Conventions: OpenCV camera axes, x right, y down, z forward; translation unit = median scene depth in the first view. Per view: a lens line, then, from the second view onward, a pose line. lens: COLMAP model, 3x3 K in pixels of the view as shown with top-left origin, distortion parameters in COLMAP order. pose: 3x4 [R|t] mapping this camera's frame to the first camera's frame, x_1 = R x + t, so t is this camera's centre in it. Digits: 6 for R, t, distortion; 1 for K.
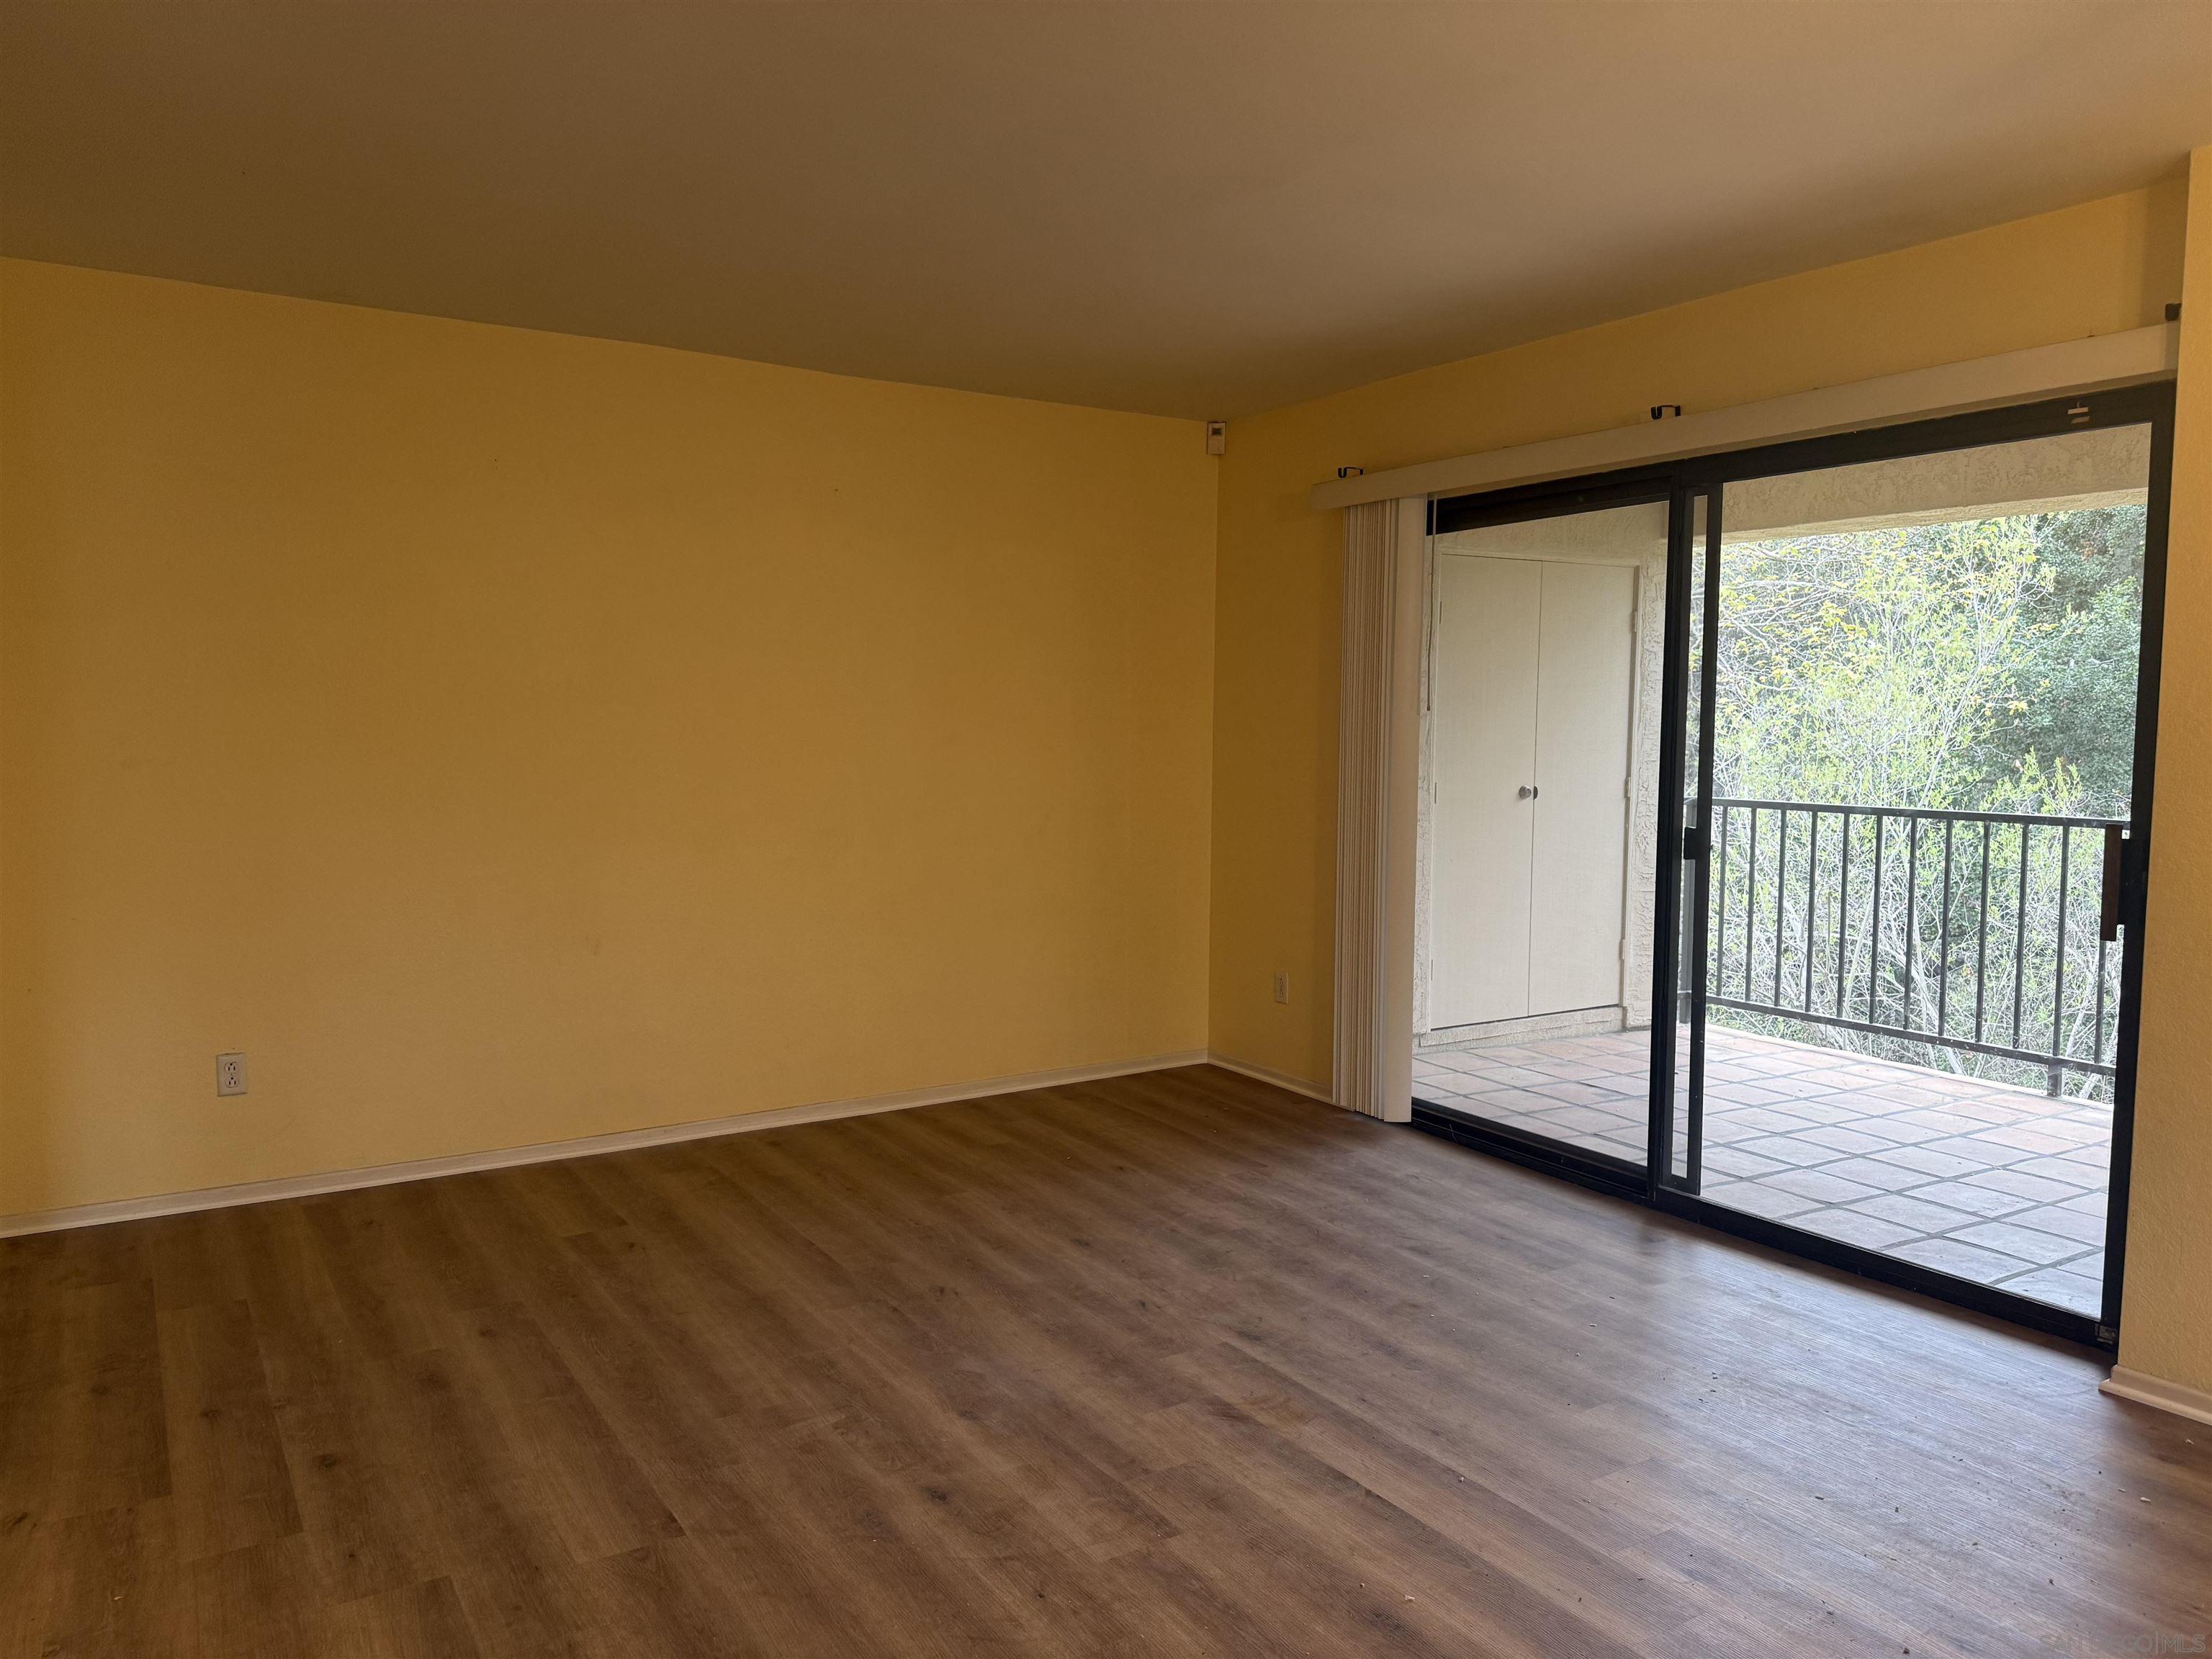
lens RADIAL K [[1545.2, 0, 1103.0], [0, 1545.2, 839.3], [0, 0, 1]] dist [0.077466, -0.100418]
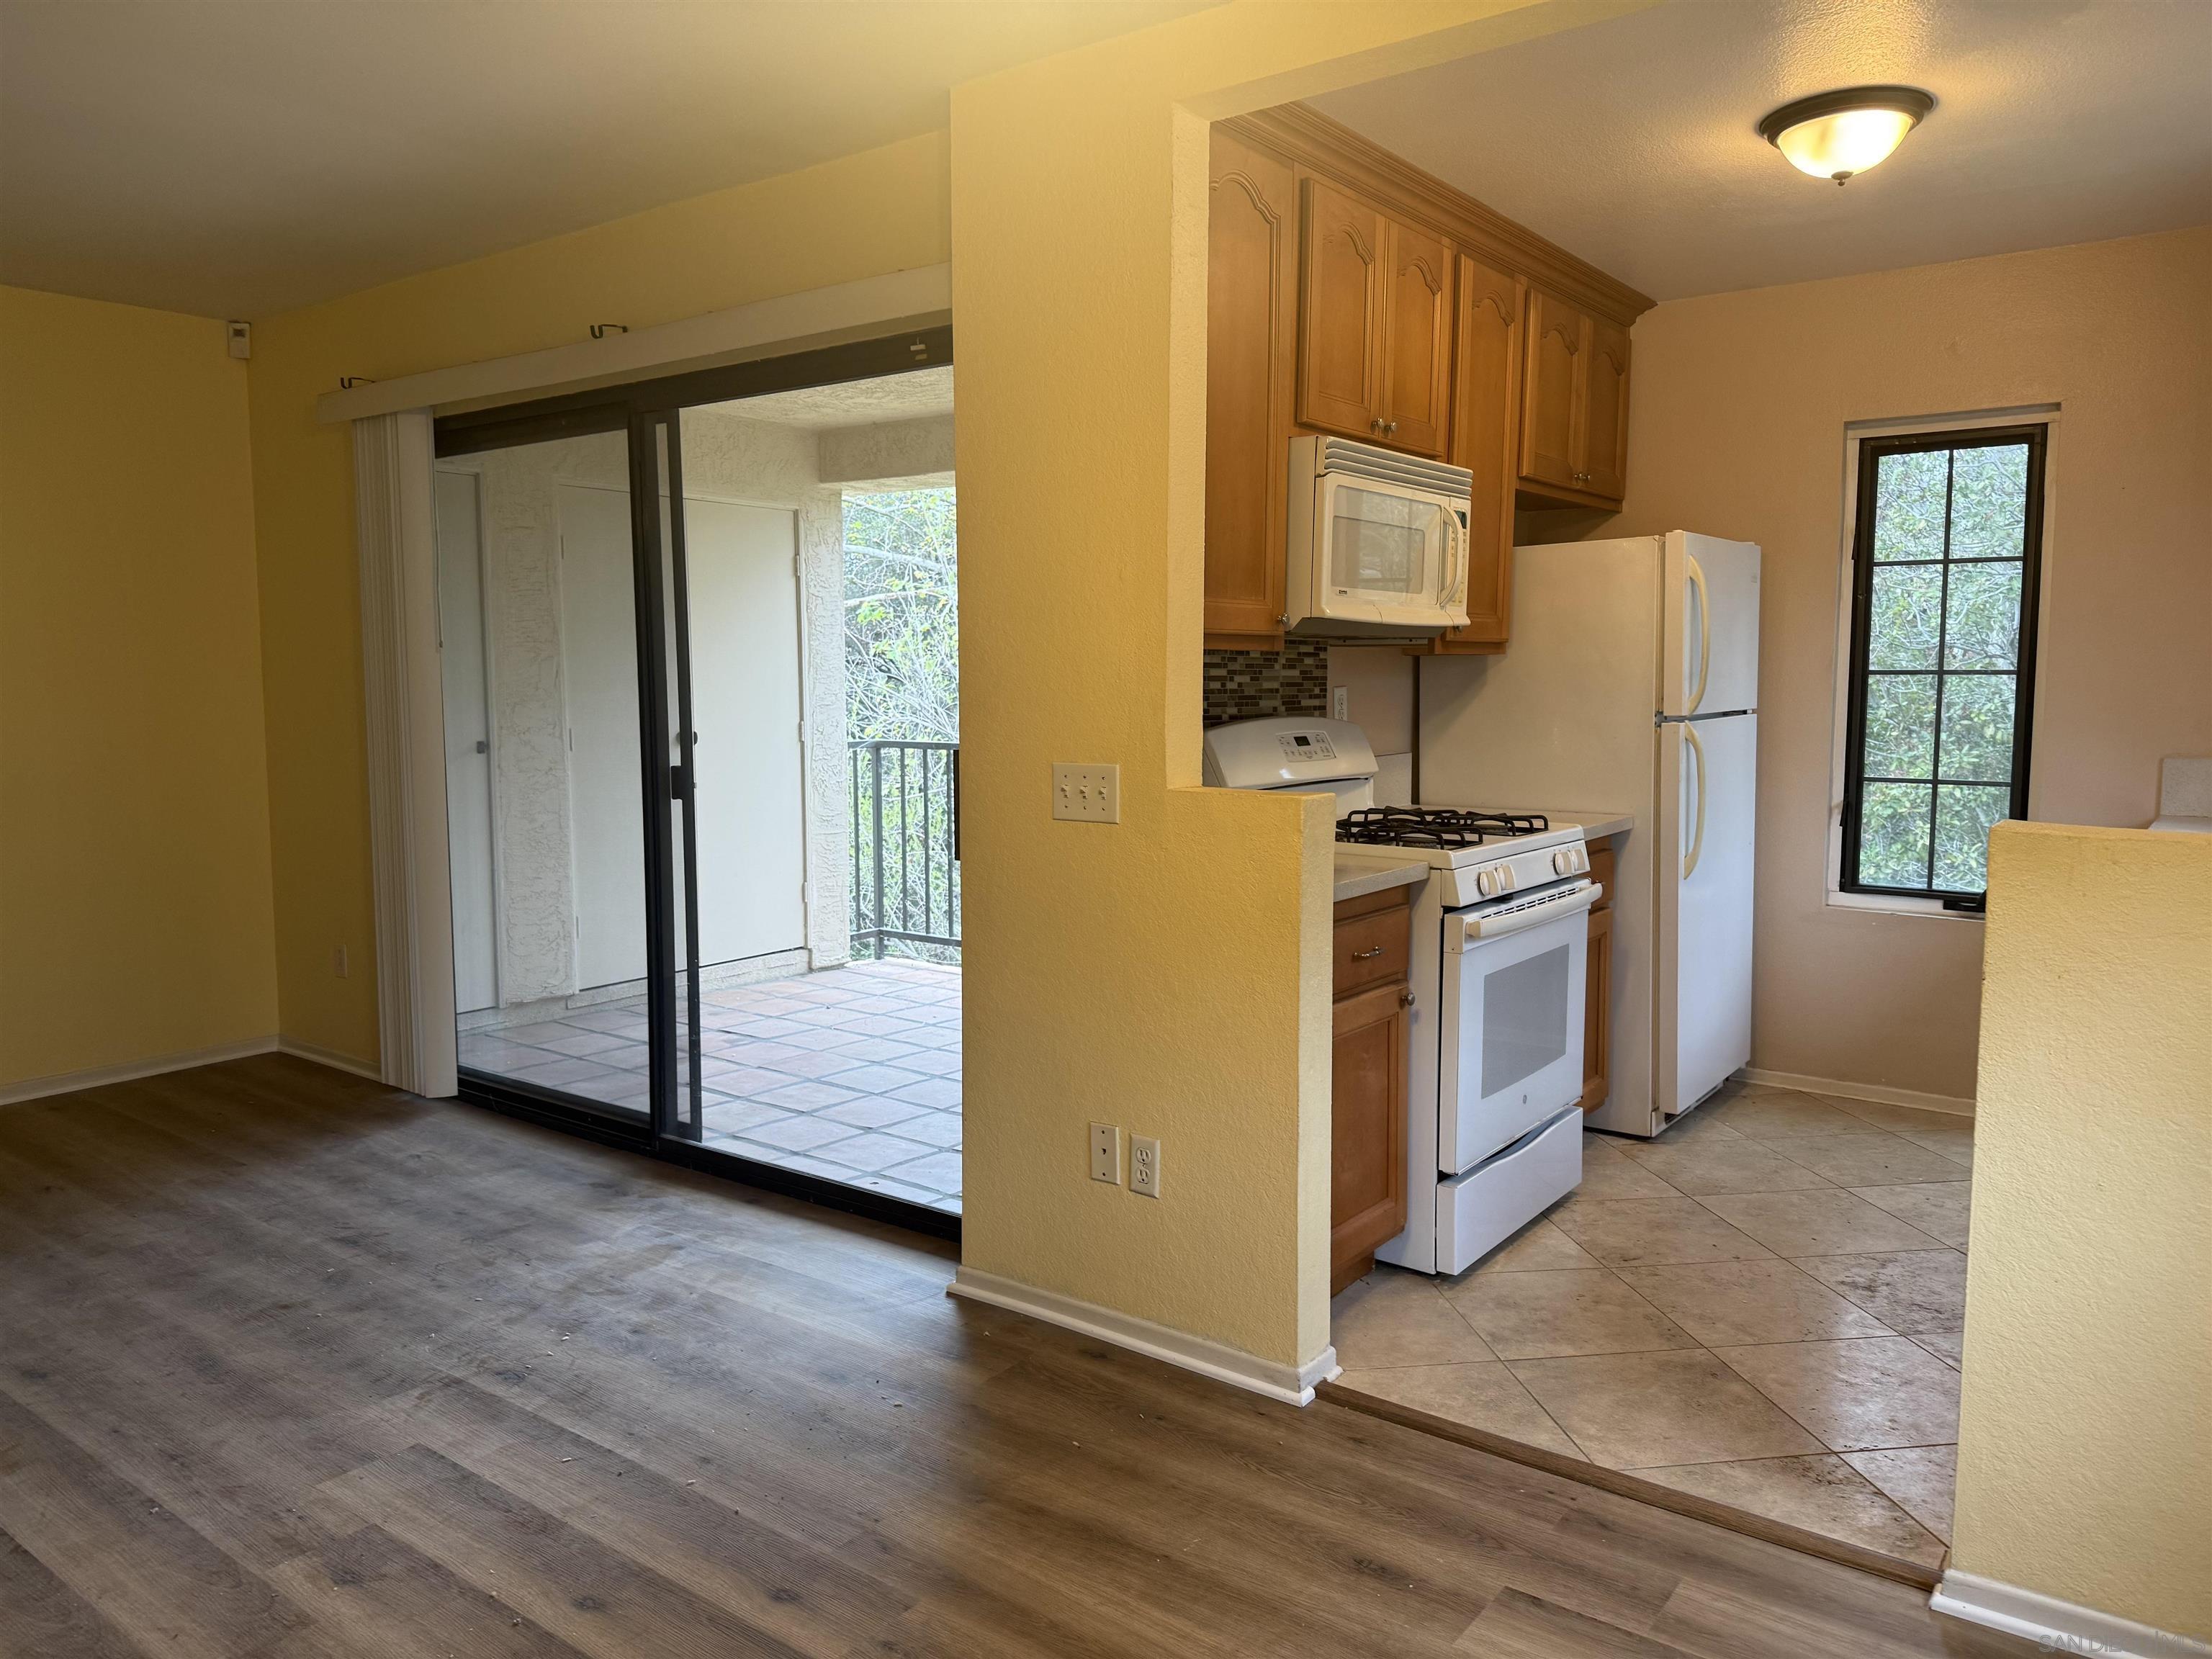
lens RADIAL K [[1545.2, 0, 1092.6], [0, 1545.2, 821.6], [0, 0, 1]] dist [0.077466, -0.100418]
pose [[0.938911, -0.042428, 0.341535, 0.307929], [0.036270, 0.999044, 0.024399, 0.014127], [-0.342243, -0.010521, 0.939552, -0.002606]]
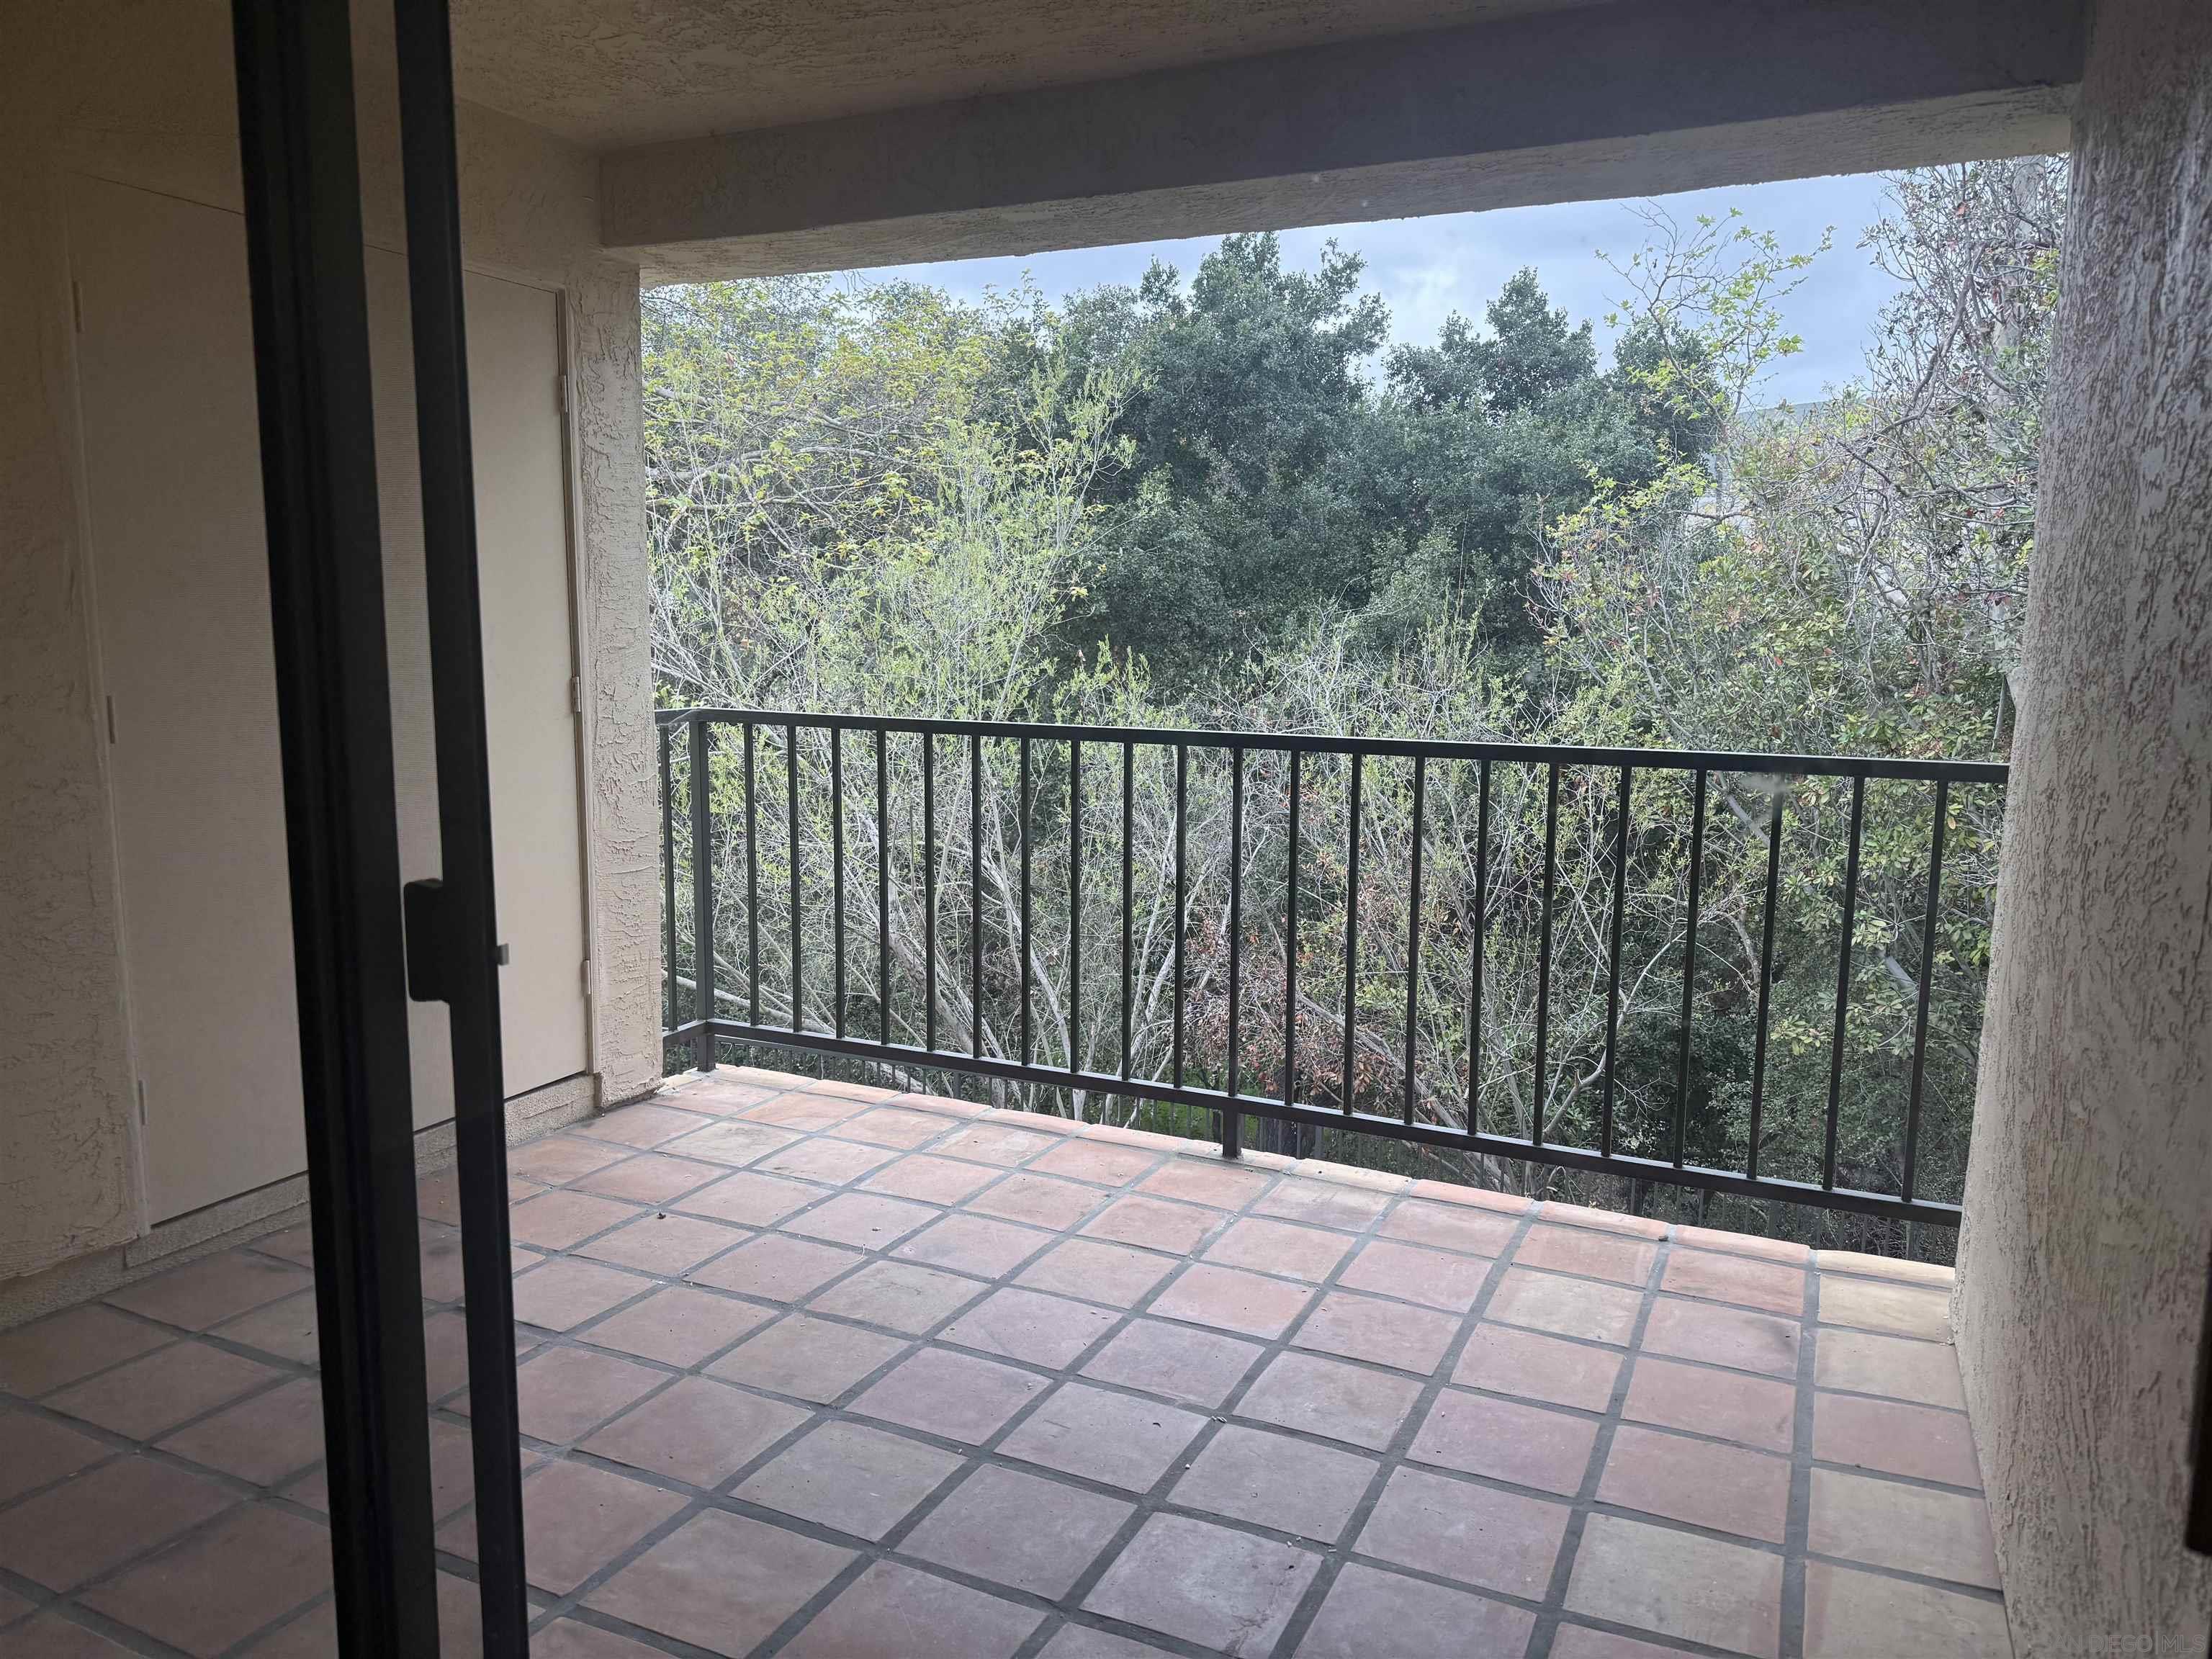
lens RADIAL K [[1545.2, 0, 1100.8], [0, 1545.2, 833.7], [0, 0, 1]] dist [0.077466, -0.100418]
pose [[0.847986, -0.073017, 0.524964, 0.358894], [0.039675, 0.996431, 0.074506, -0.031168], [-0.528531, -0.042352, 0.847857, 0.758306]]
